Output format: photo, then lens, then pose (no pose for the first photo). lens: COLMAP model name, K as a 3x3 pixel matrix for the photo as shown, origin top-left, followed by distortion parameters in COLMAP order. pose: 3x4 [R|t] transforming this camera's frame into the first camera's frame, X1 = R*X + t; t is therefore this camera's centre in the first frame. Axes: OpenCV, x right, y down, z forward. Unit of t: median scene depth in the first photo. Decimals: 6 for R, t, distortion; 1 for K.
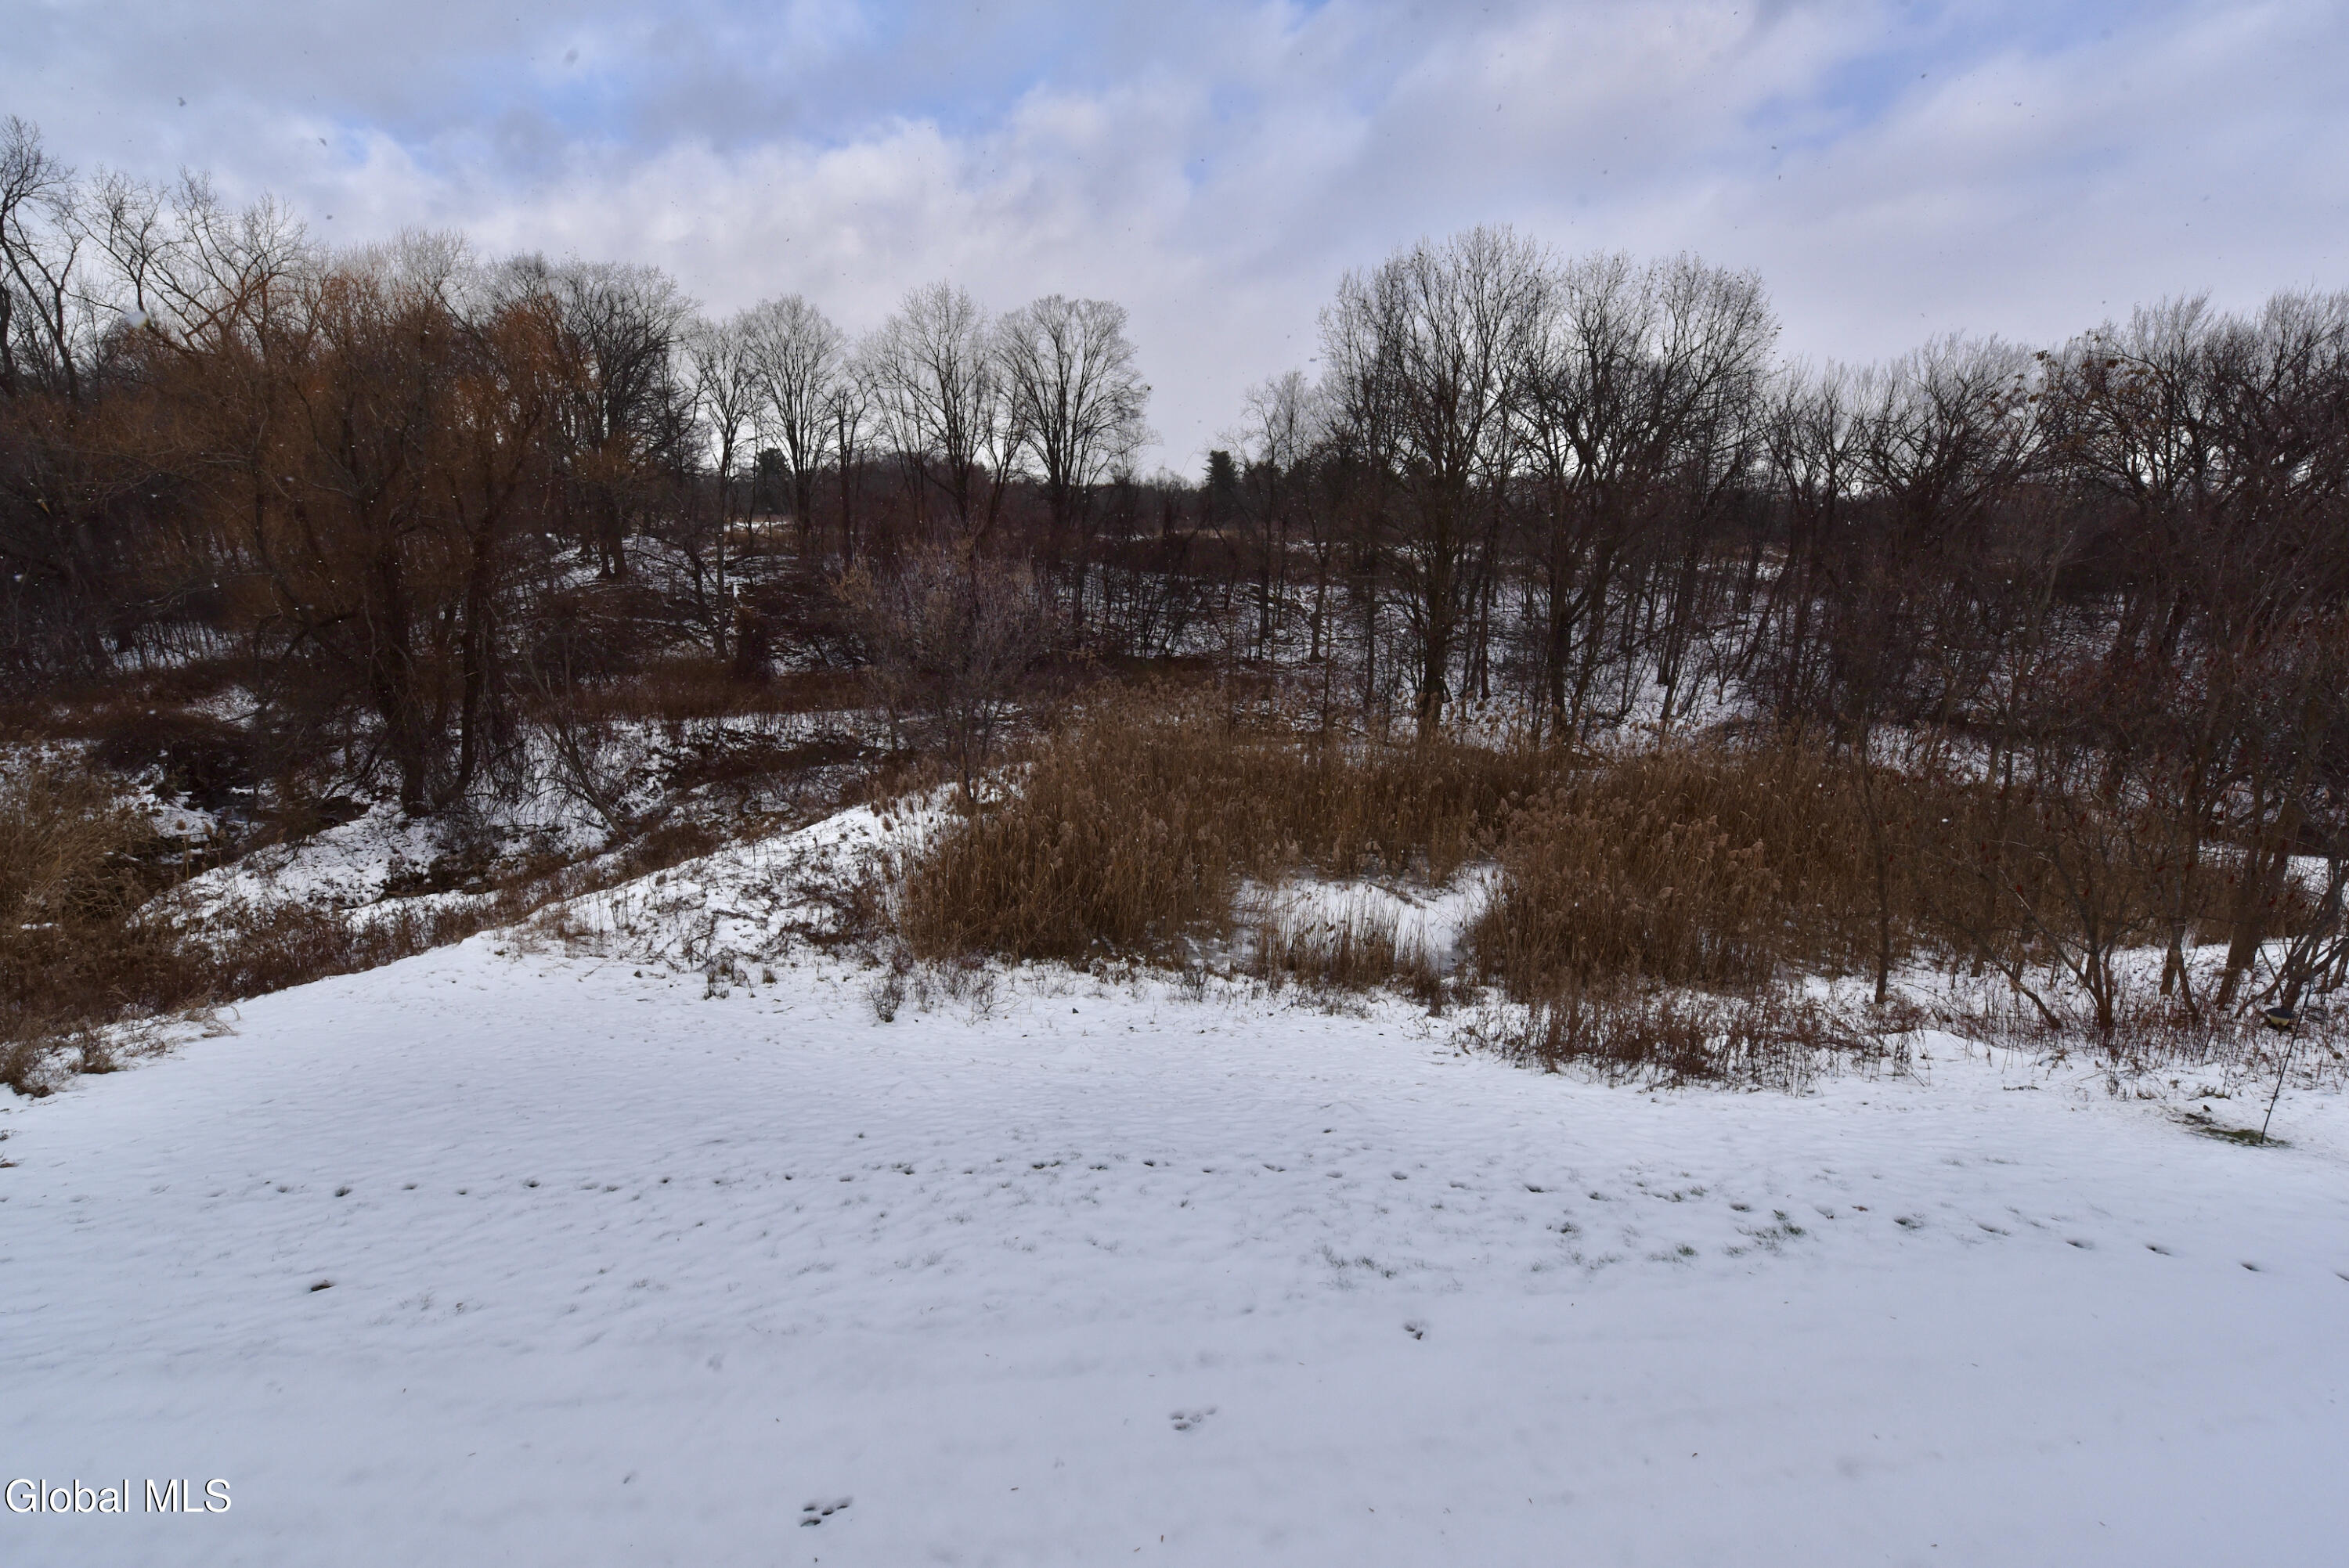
lens RADIAL K [[935.2, 0, 1186.1], [0, 935.2, 775.2], [0, 0, 1]] dist [-0.021298, -0.000018]
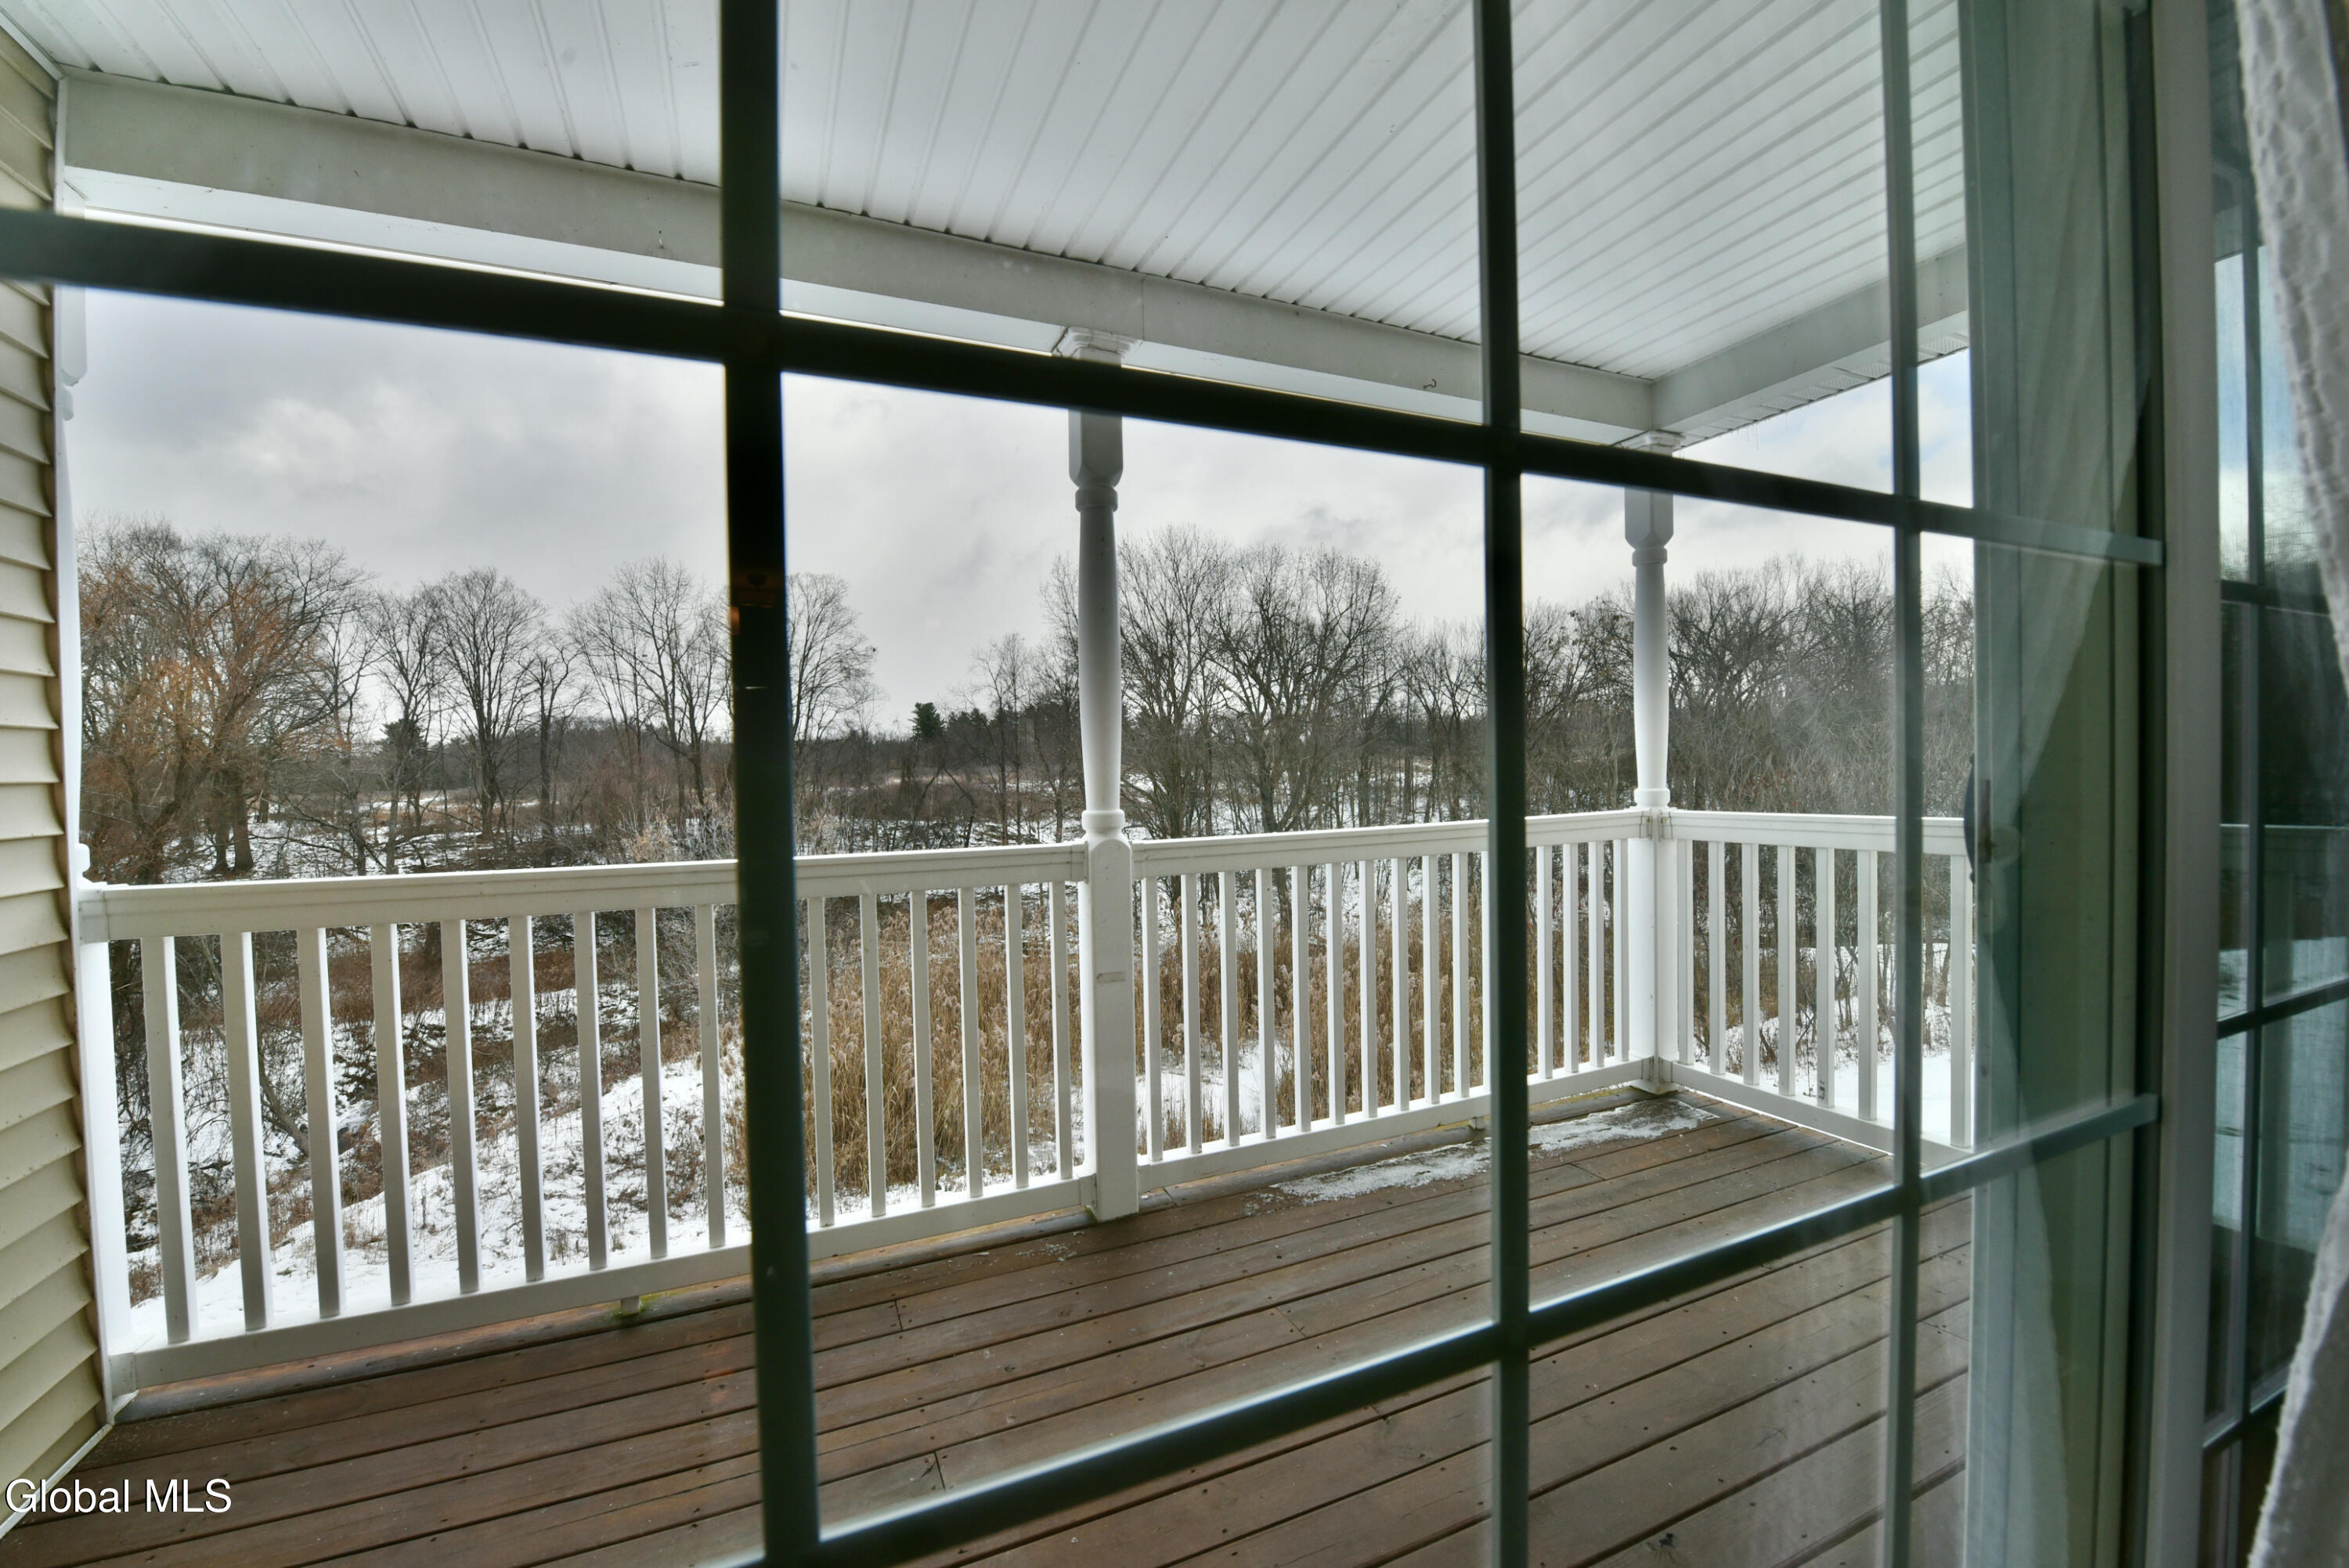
lens RADIAL K [[935.2, 0, 1179.1], [0, 935.2, 781.3], [0, 0, 1]] dist [-0.021298, -0.000018]
pose [[0.951090, -0.063413, 0.302335, -0.107207], [0.135291, 0.965356, -0.223122, 0.032006], [-0.277713, 0.253113, 0.926720, -0.112616]]
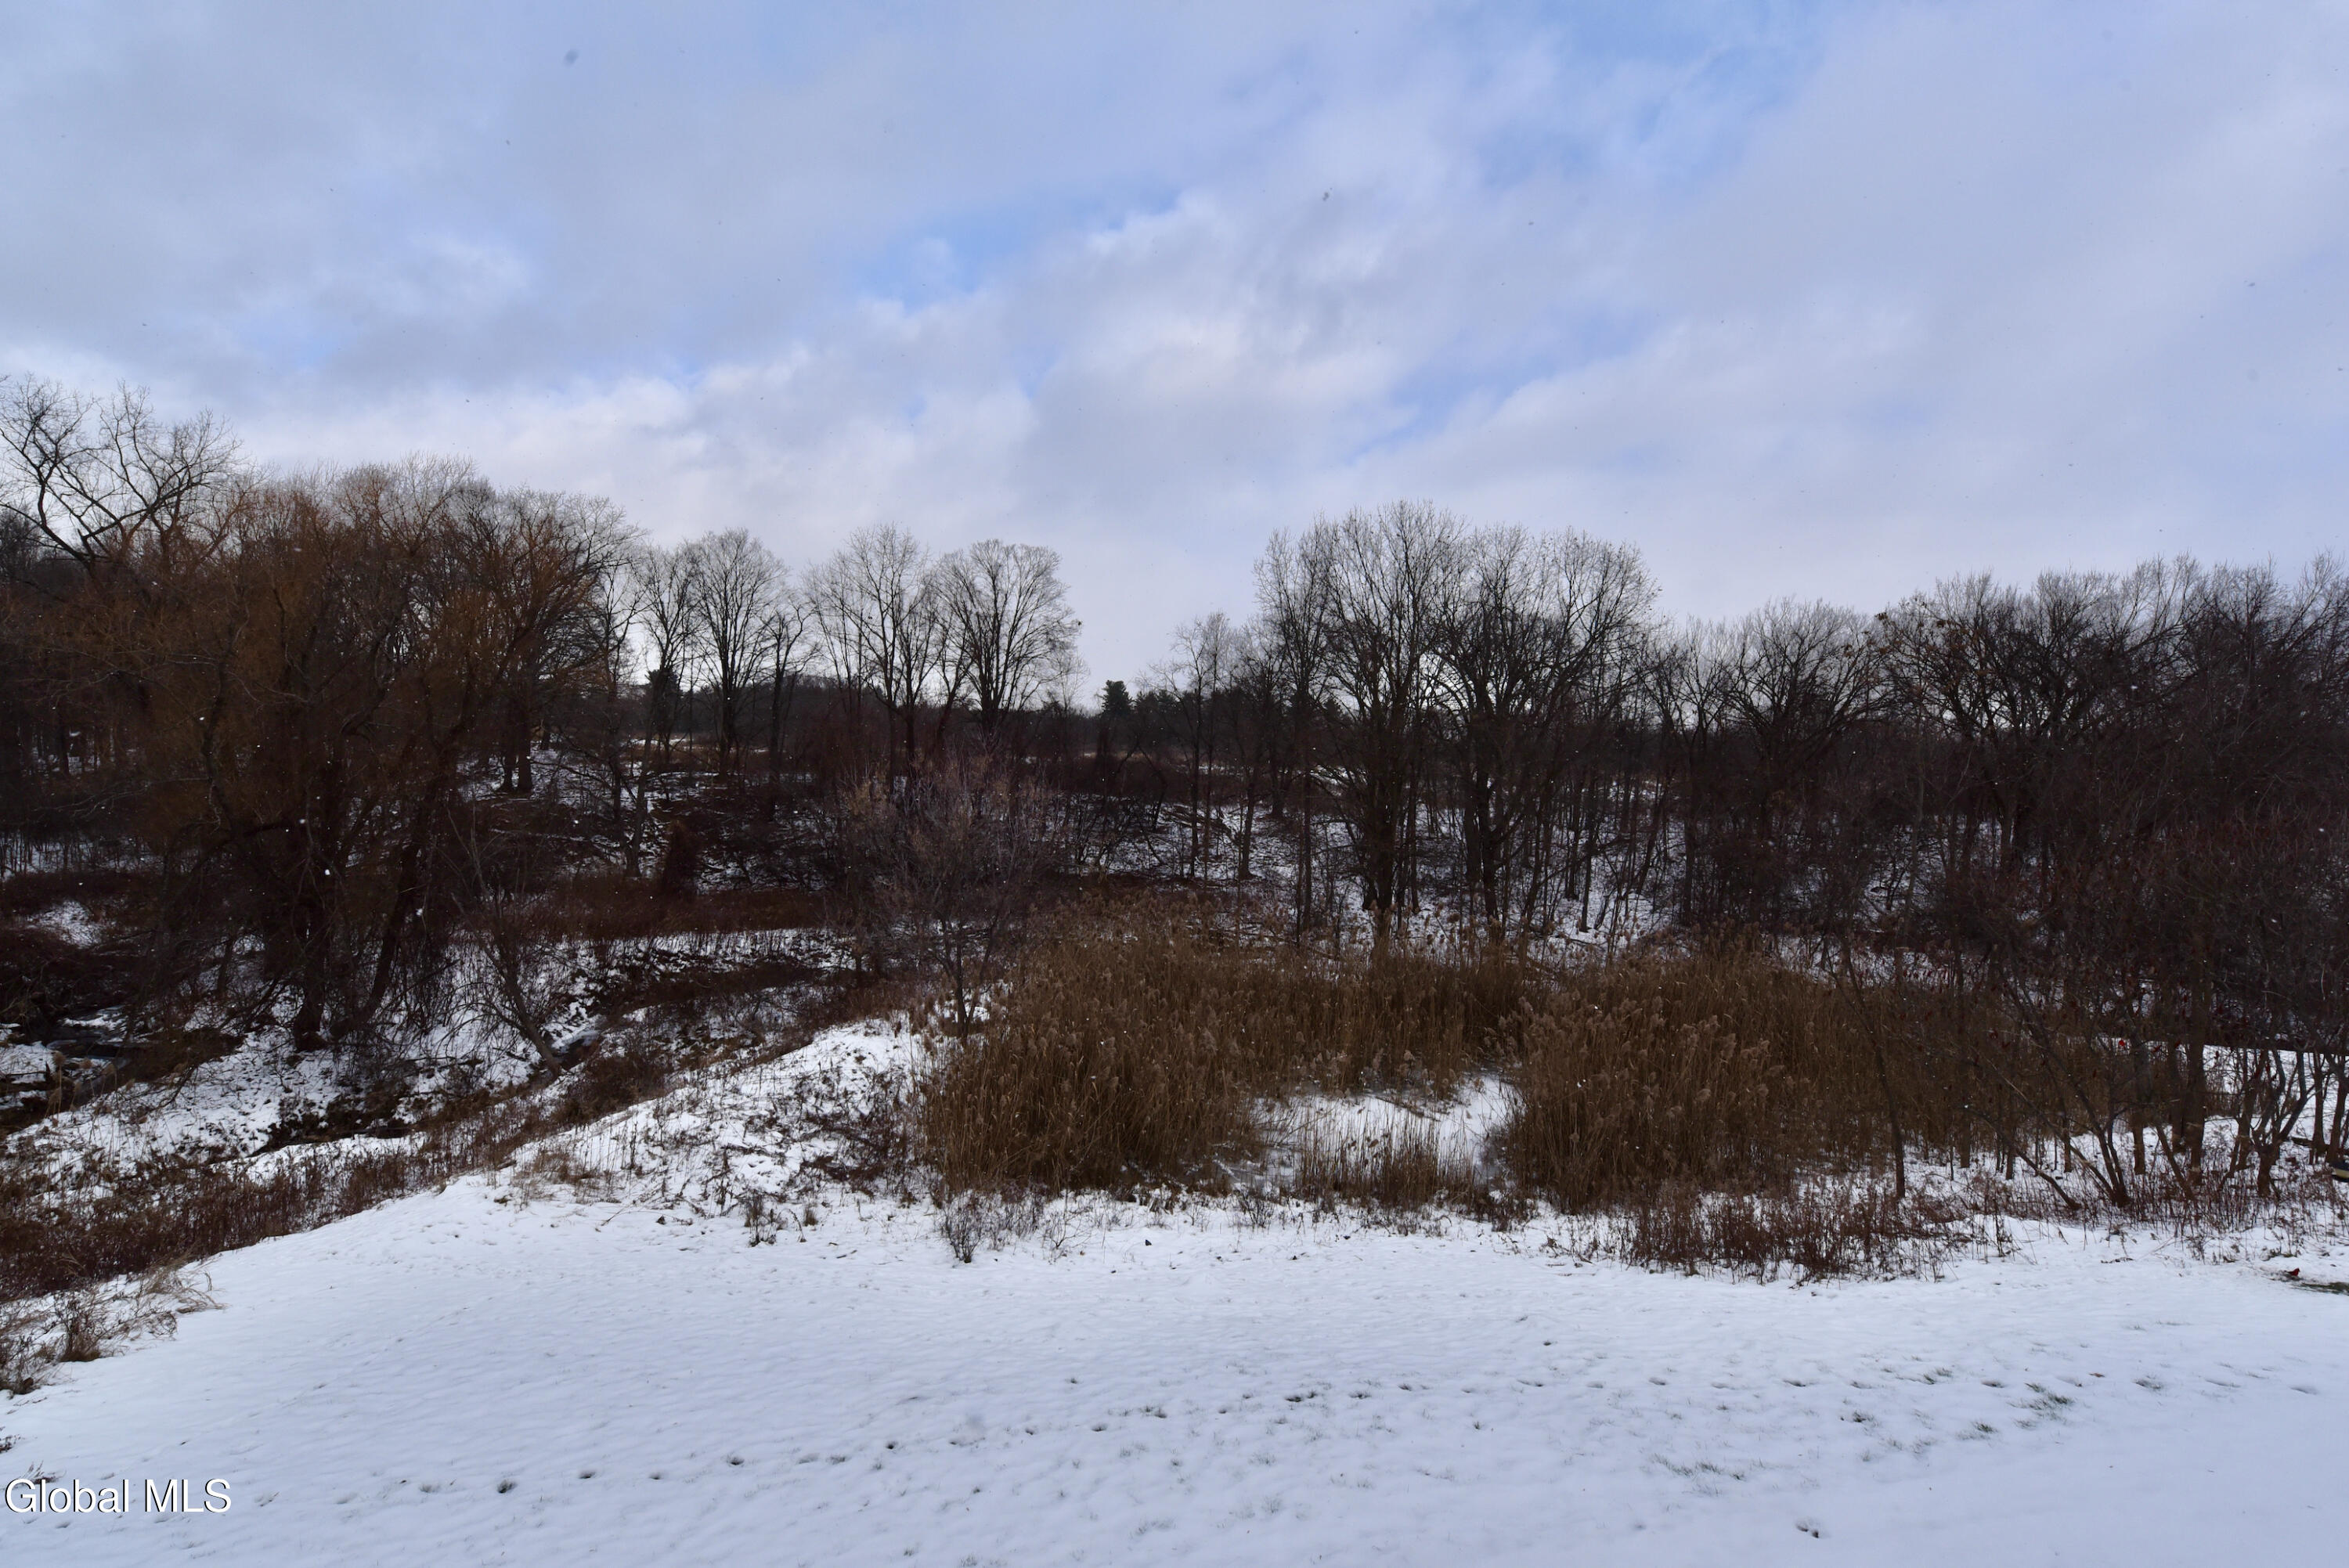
lens RADIAL K [[935.2, 0, 1178.6], [0, 935.2, 772.0], [0, 0, 1]] dist [-0.021298, -0.000018]
pose [[0.993058, 0.010837, 0.117127, -0.139811], [0.017118, 0.971832, -0.235053, 0.008476], [-0.116375, 0.235427, 0.964900, -0.011990]]
